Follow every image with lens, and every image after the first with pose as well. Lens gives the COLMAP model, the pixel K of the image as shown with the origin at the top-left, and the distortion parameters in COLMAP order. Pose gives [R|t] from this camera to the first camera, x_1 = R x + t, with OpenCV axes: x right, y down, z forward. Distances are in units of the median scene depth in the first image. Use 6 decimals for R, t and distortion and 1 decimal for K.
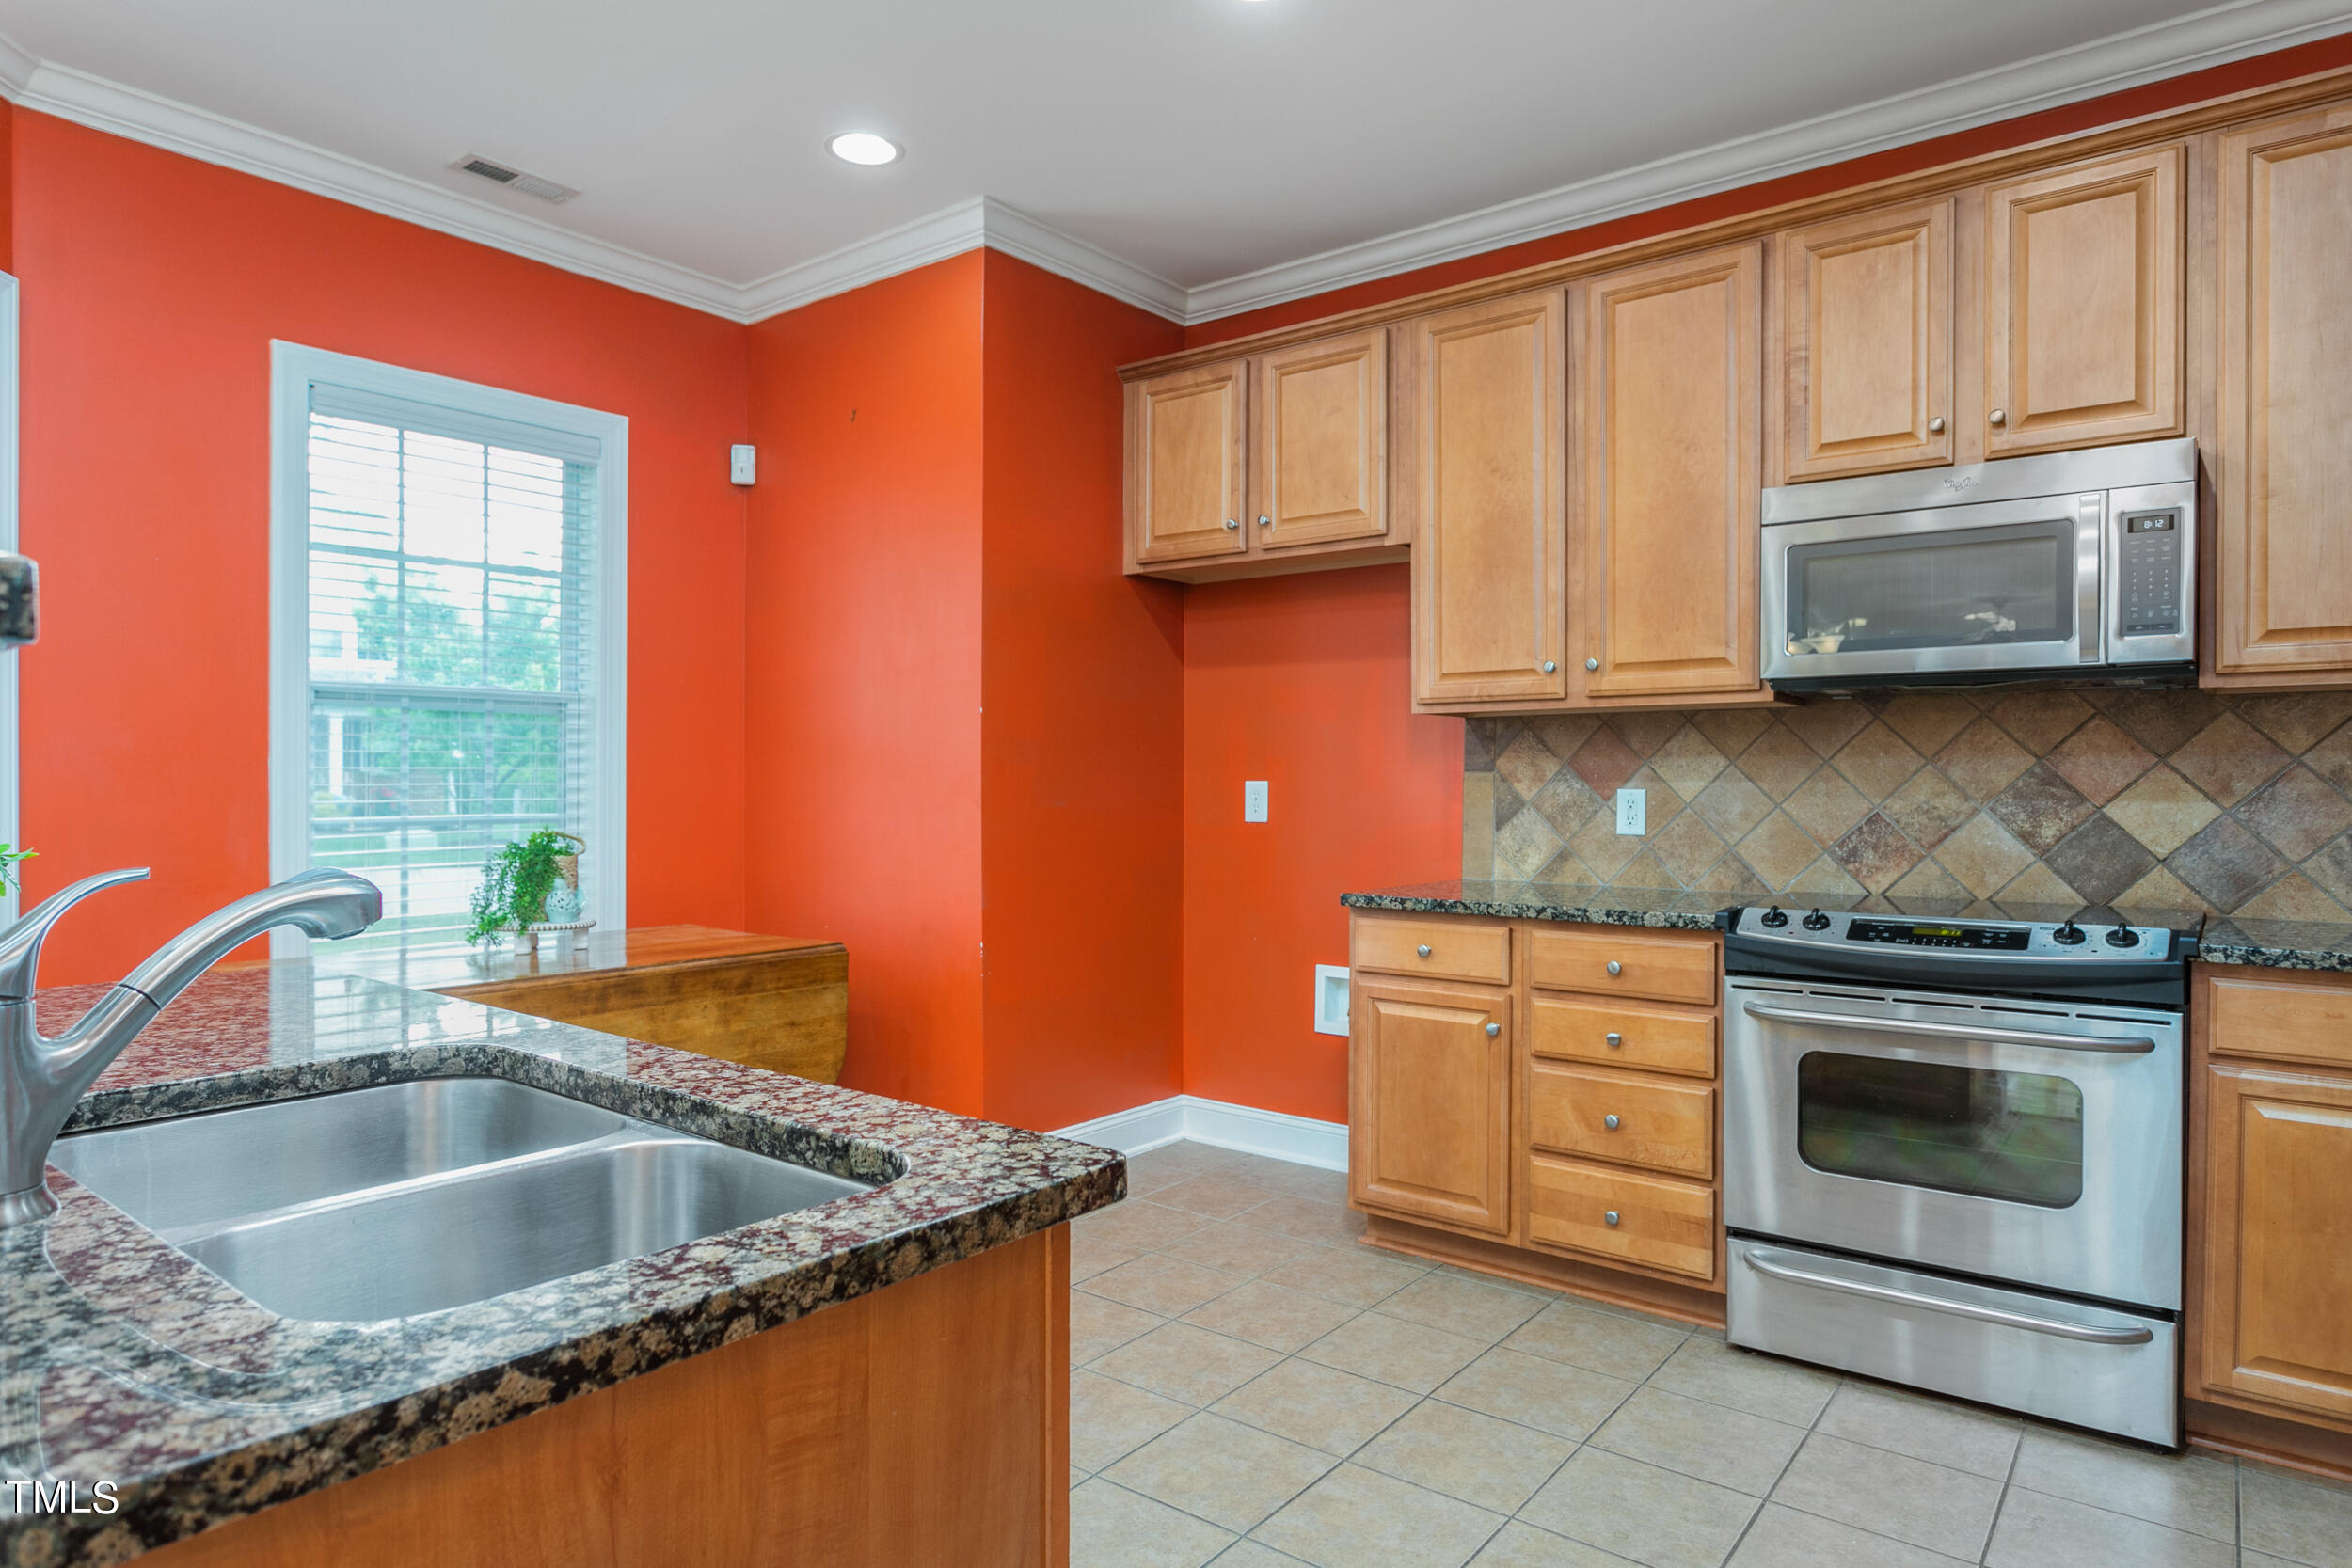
lens RADIAL K [[1349.7, 0, 1155.1], [0, 1349.7, 789.4], [0, 0, 1]] dist [-0.005473, -0.001572]
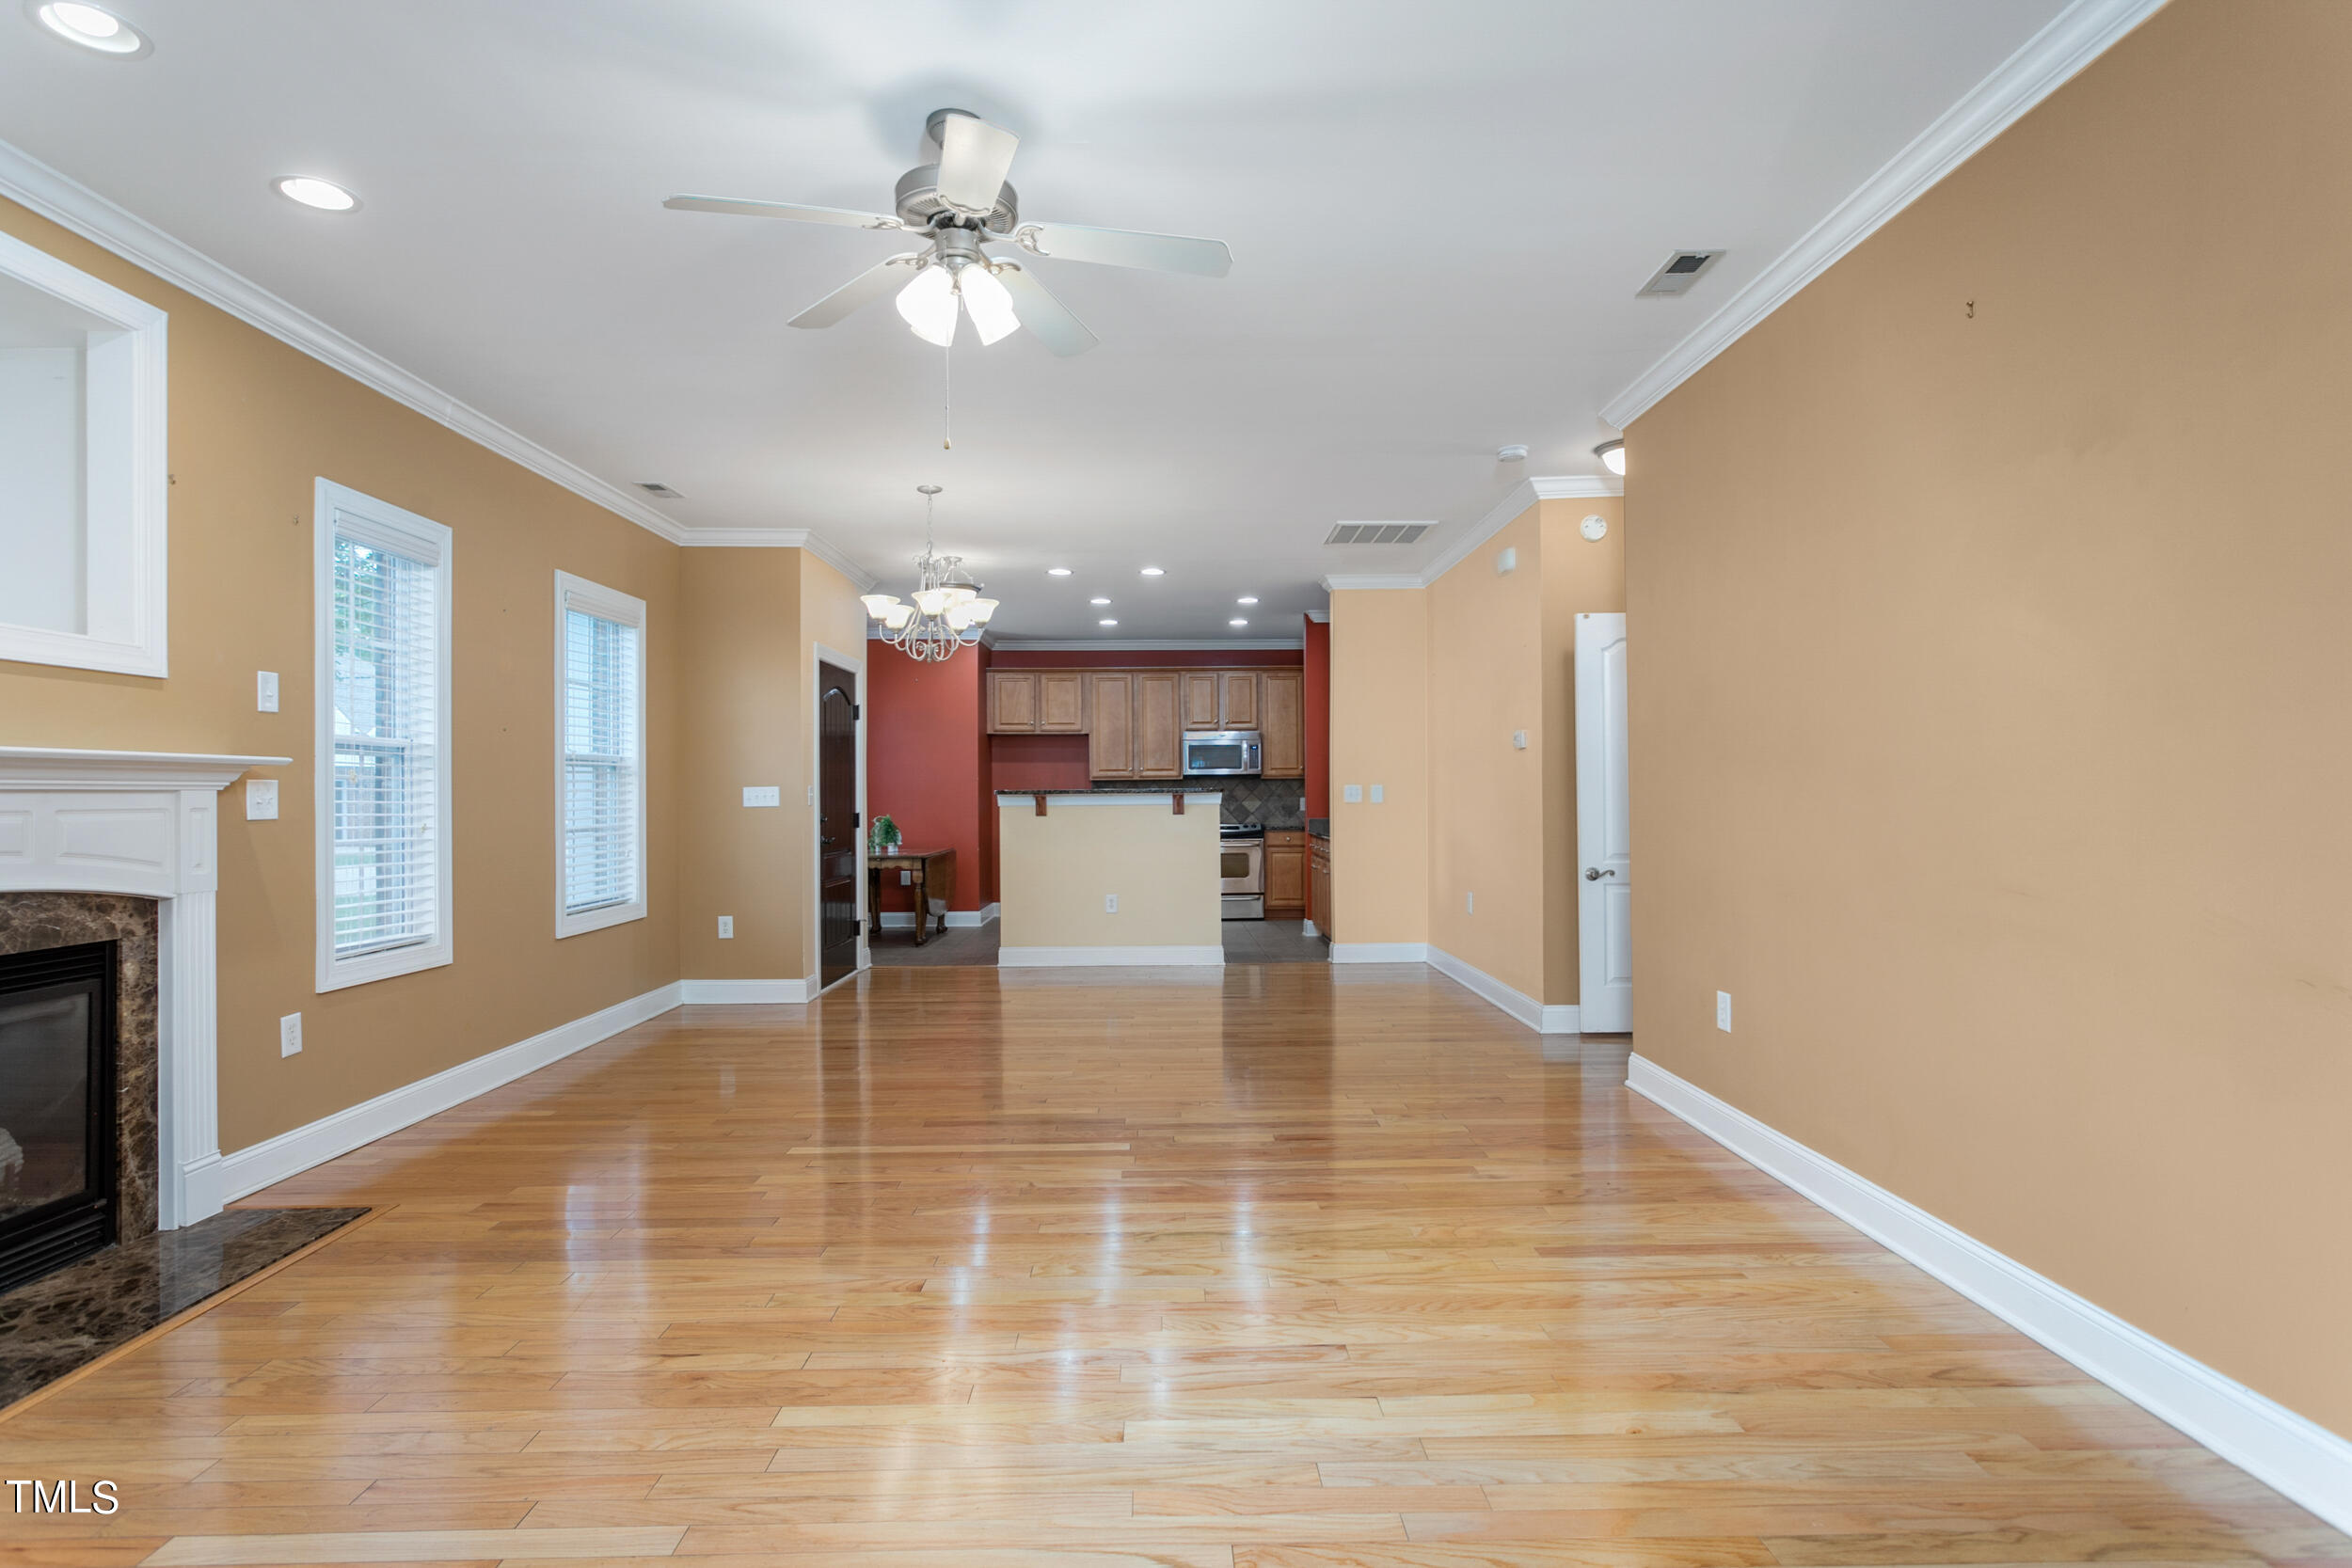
lens RADIAL K [[1193.3, 0, 1174.2], [0, 1193.3, 787.9], [0, 0, 1]] dist [-0.001783, 0.000636]
pose [[0.770667, -0.003443, 0.637229, -1.895141], [0.015648, 0.999786, -0.013522, 0.013047], [-0.637047, 0.020392, 0.770556, -1.829327]]
